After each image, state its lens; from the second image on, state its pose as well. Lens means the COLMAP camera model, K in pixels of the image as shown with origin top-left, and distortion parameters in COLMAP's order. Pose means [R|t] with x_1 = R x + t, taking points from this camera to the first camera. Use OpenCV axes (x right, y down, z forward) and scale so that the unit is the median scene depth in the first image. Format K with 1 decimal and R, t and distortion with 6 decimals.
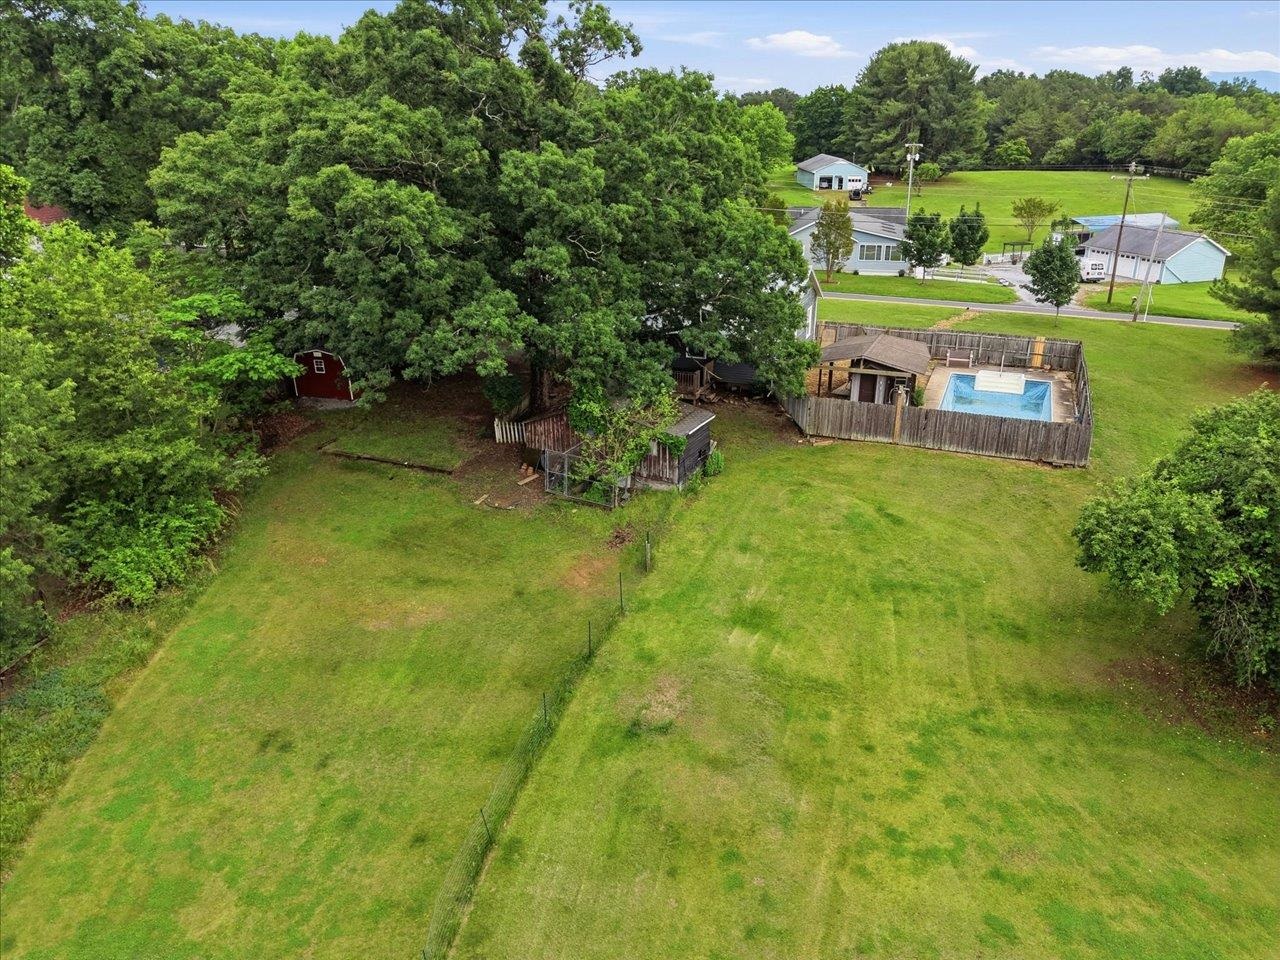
lens RADIAL K [[936.9, 0, 640.0], [0, 936.9, 480.0], [0, 0, 1]] dist [0.029405, -0.030054]
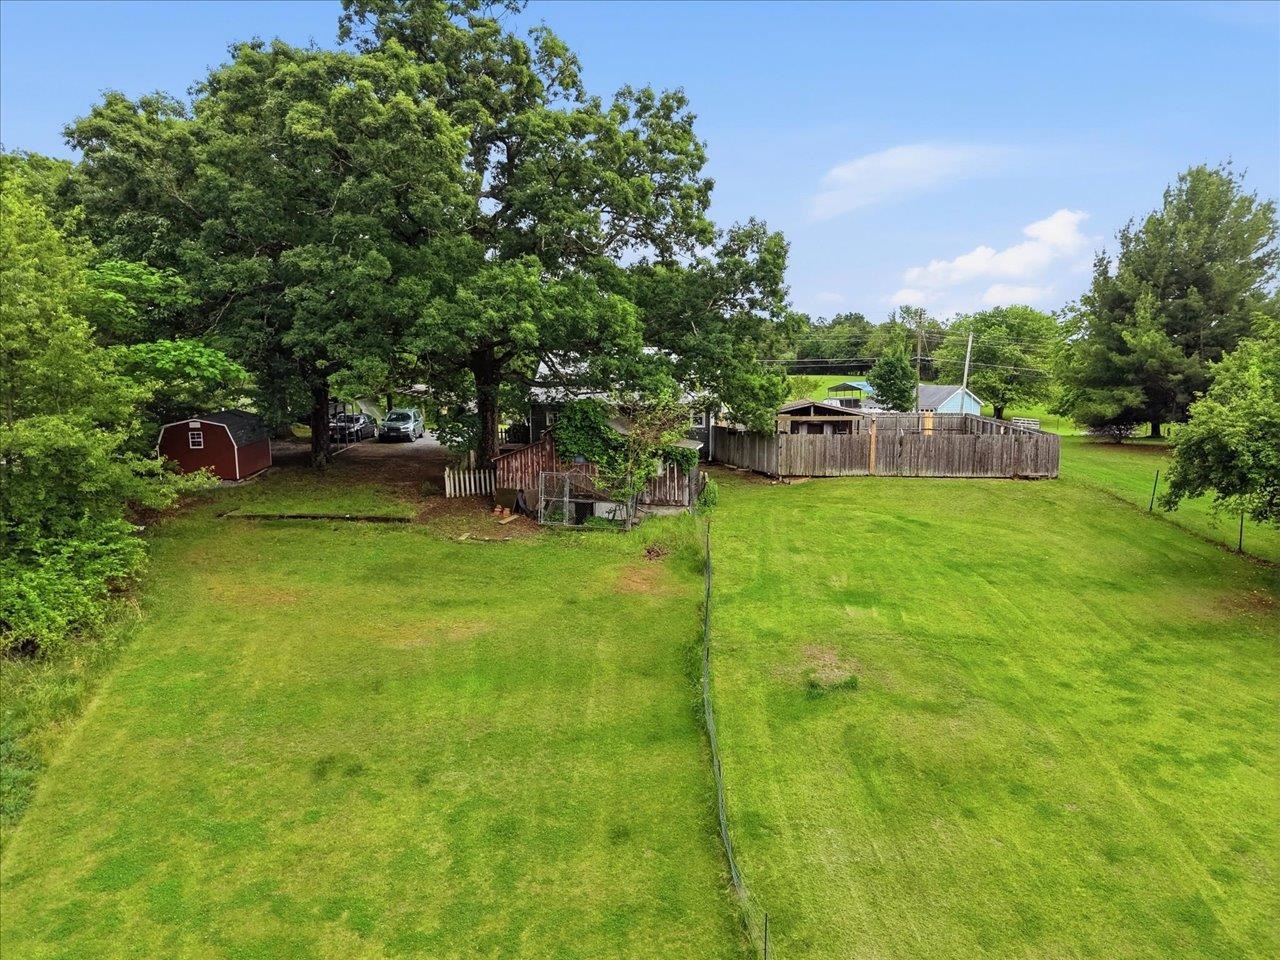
lens RADIAL K [[936.9, 0, 640.0], [0, 936.9, 480.0], [0, 0, 1]] dist [0.029405, -0.030054]
pose [[0.958630, -0.036689, 0.282279, -0.355470], [0.105512, 0.966817, -0.232662, 0.255218], [-0.264376, 0.252821, 0.930691, 0.246401]]
